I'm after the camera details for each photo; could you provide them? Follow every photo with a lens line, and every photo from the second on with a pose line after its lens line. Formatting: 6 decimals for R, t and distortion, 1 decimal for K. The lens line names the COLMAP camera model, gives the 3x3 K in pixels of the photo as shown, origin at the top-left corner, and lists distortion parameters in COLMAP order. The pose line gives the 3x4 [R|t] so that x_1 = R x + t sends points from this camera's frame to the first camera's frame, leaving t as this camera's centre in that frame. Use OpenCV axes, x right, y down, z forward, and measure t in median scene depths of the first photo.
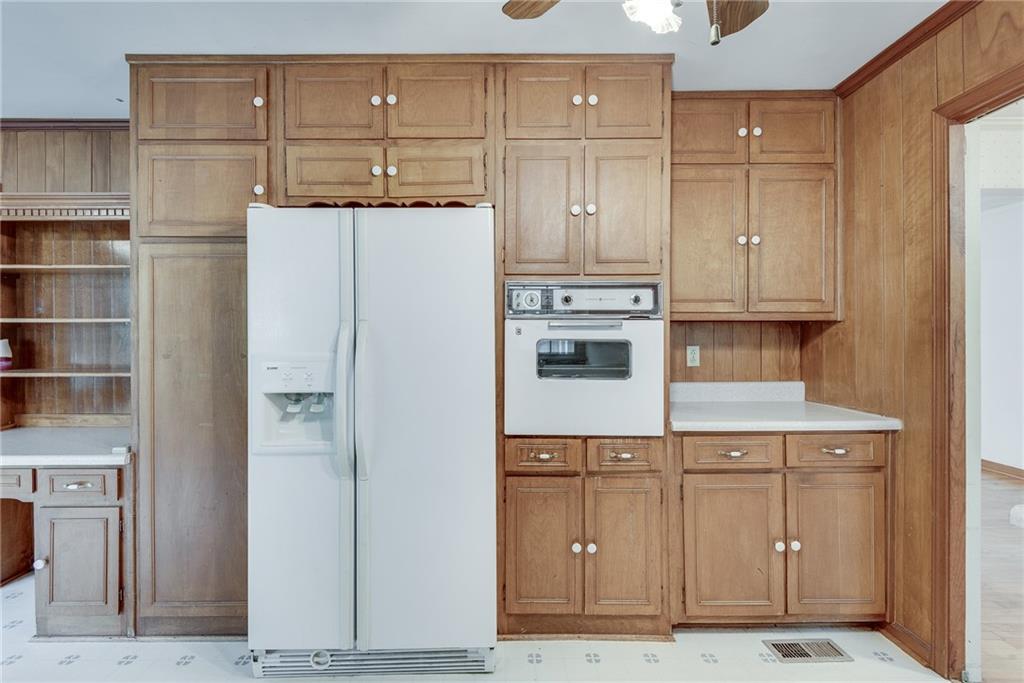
lens RADIAL K [[462.8, 0, 510.9], [0, 462.8, 334.1], [0, 0, 1]] dist [0.009786, -0.008987]
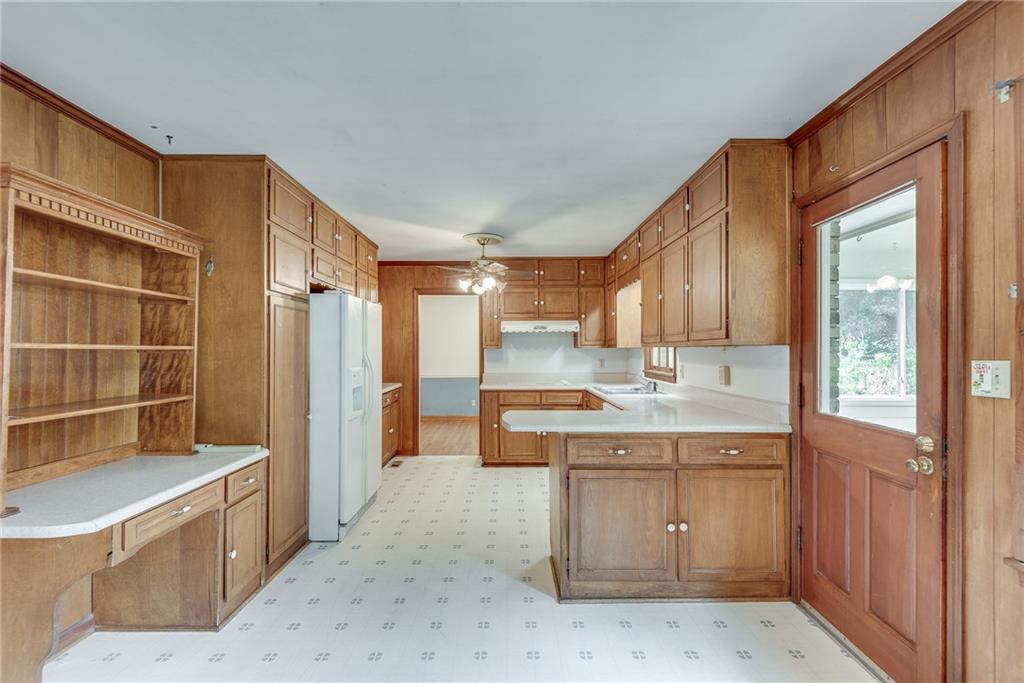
lens RADIAL K [[462.8, 0, 509.2], [0, 462.8, 342.5], [0, 0, 1]] dist [0.009786, -0.008987]
pose [[-0.006622, 0.020541, 0.999767, -1.701192], [0.000894, 0.999789, -0.020536, -0.018058], [-0.999978, 0.000757, -0.006639, 0.226819]]
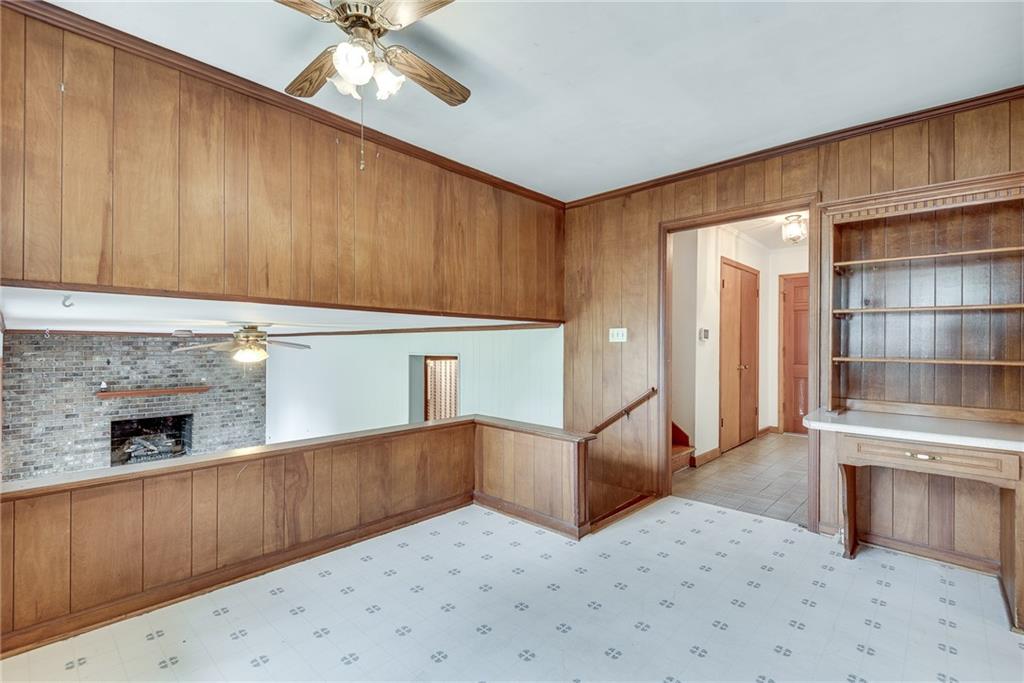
lens RADIAL K [[462.8, 0, 516.6], [0, 462.8, 342.0], [0, 0, 1]] dist [0.009786, -0.008987]
pose [[0.739203, 0.001792, -0.673481, -0.897478], [-0.006702, 0.999967, -0.004695, 0.050062], [0.673450, 0.007984, 0.739190, -0.334019]]
